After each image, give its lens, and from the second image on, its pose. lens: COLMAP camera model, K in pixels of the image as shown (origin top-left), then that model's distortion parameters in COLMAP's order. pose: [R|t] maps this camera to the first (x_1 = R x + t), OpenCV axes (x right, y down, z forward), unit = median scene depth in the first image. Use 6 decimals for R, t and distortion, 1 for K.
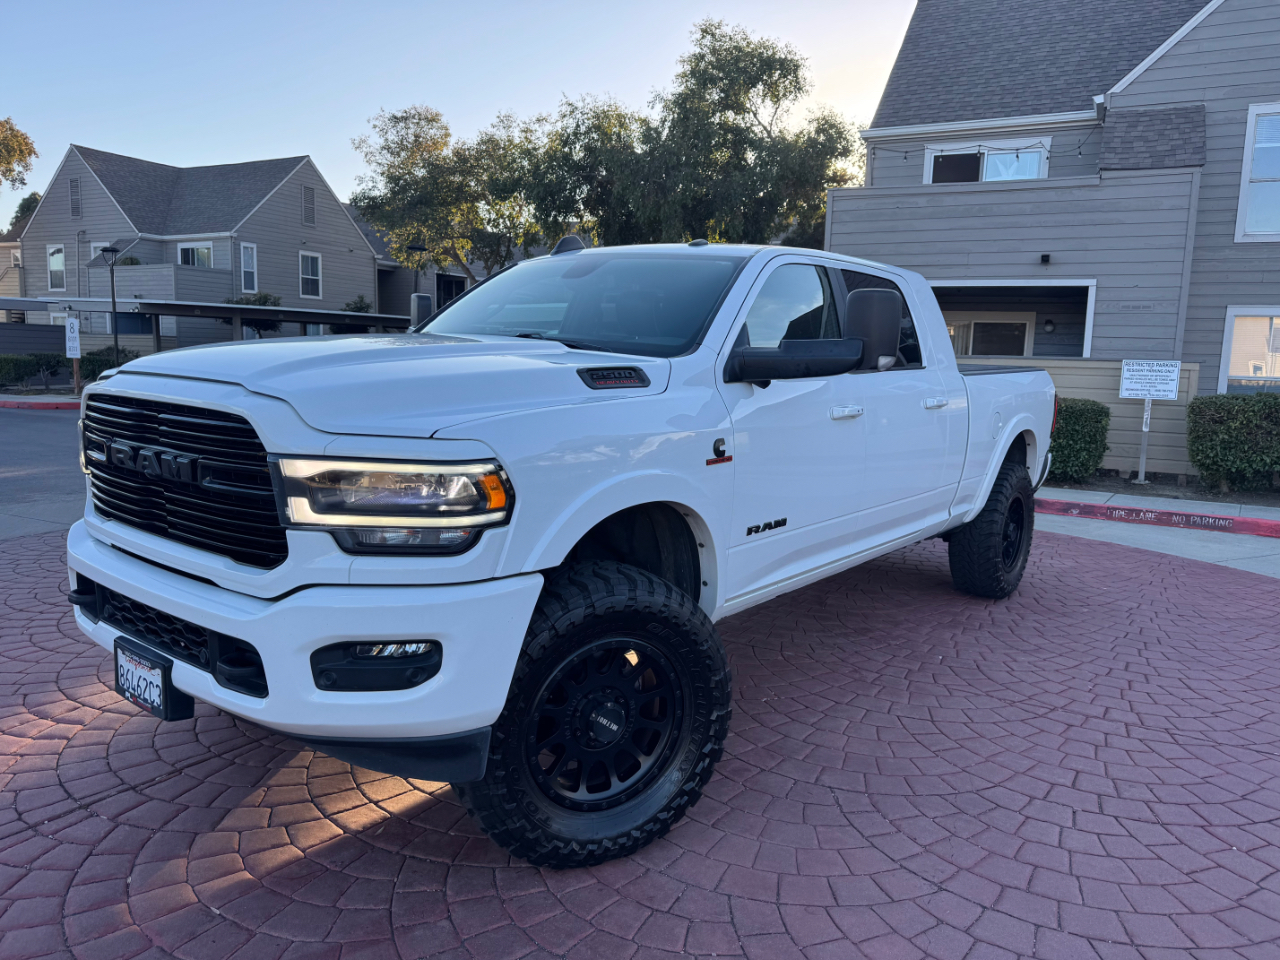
lens RADIAL K [[916.0, 0, 648.1], [0, 916.0, 470.4], [0, 0, 1]] dist [0.008070, -0.011324]
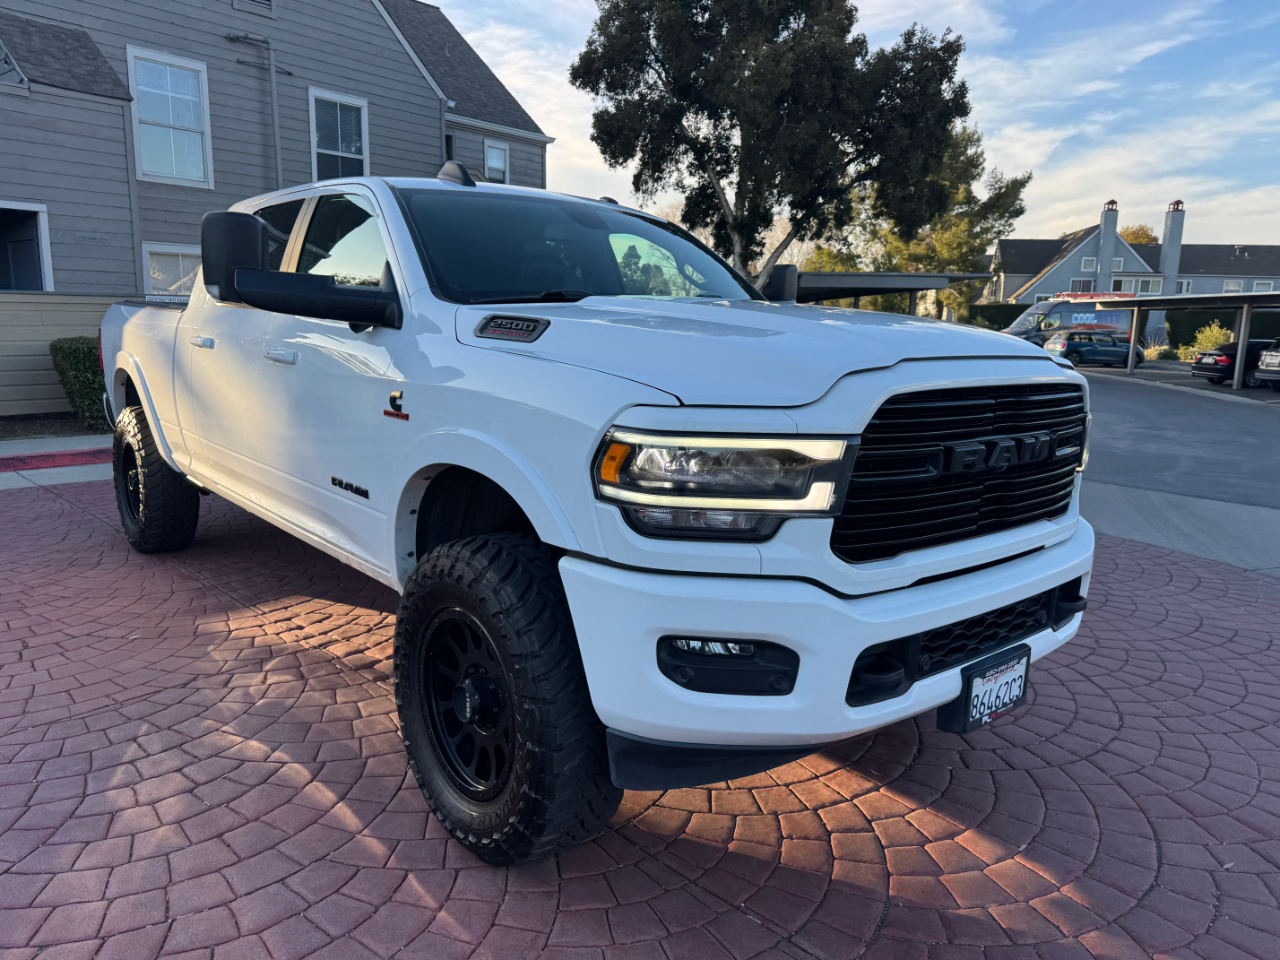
lens RADIAL K [[910.3, 0, 633.9], [0, 910.3, 482.1], [0, 0, 1]] dist [0.013820, -0.005912]
pose [[0.219106, -0.199330, 0.955123, -0.766722], [0.109038, 0.977780, 0.179045, -0.093881], [-0.969589, 0.064915, 0.235972, 0.587696]]
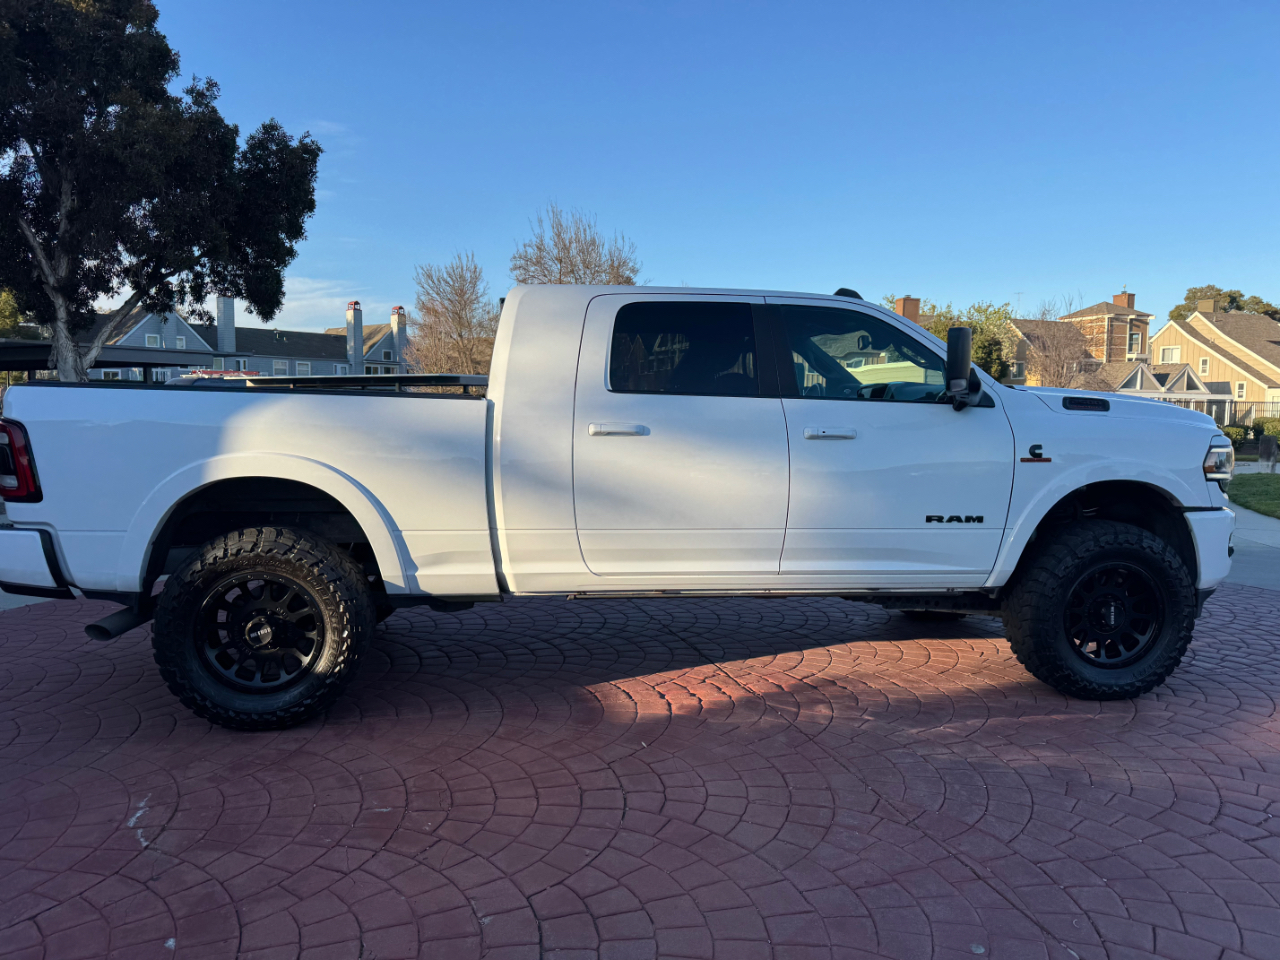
lens RADIAL K [[903.2, 0, 637.1], [0, 903.2, 475.1], [0, 0, 1]] dist [0.041179, -0.041919]
pose [[-0.709612, -0.089175, 0.698927, -0.605850], [0.059562, 0.980816, 0.185613, -0.222125], [-0.702071, 0.173343, -0.690687, 1.732662]]
